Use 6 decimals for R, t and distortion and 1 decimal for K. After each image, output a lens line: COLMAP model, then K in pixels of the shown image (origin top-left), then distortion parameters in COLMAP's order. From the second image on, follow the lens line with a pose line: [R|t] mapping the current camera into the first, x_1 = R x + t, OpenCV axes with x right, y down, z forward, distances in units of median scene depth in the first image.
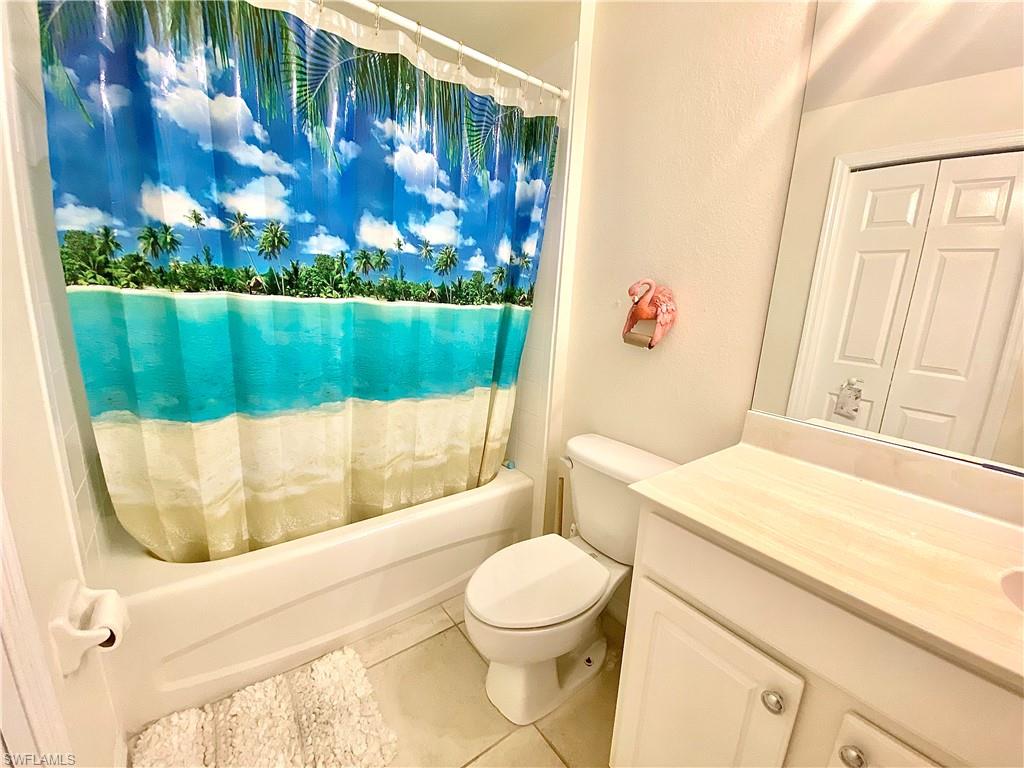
lens RADIAL K [[418.6, 0, 517.1], [0, 418.6, 381.0], [0, 0, 1]] dist [0.040885, -0.029850]
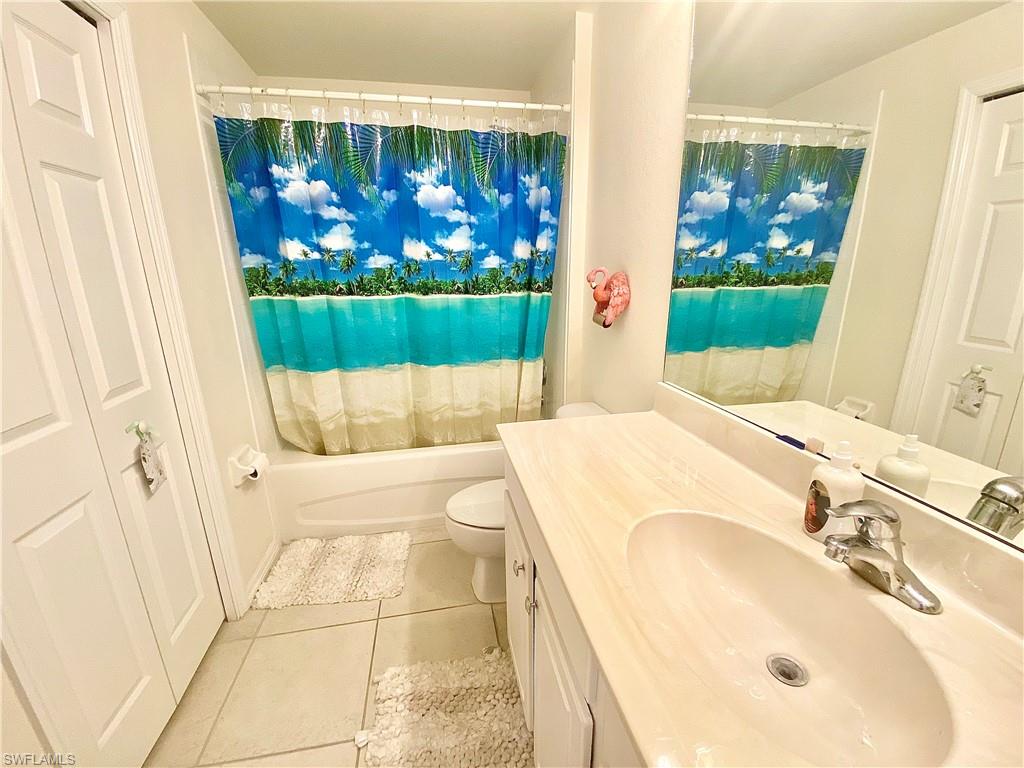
lens RADIAL K [[418.6, 0, 517.1], [0, 418.6, 381.0], [0, 0, 1]] dist [0.040885, -0.029850]
pose [[0.892937, 0.051578, -0.447218, 0.640986], [-0.031832, 0.998162, 0.051561, 0.017865], [0.449055, -0.031805, 0.892938, -0.145274]]
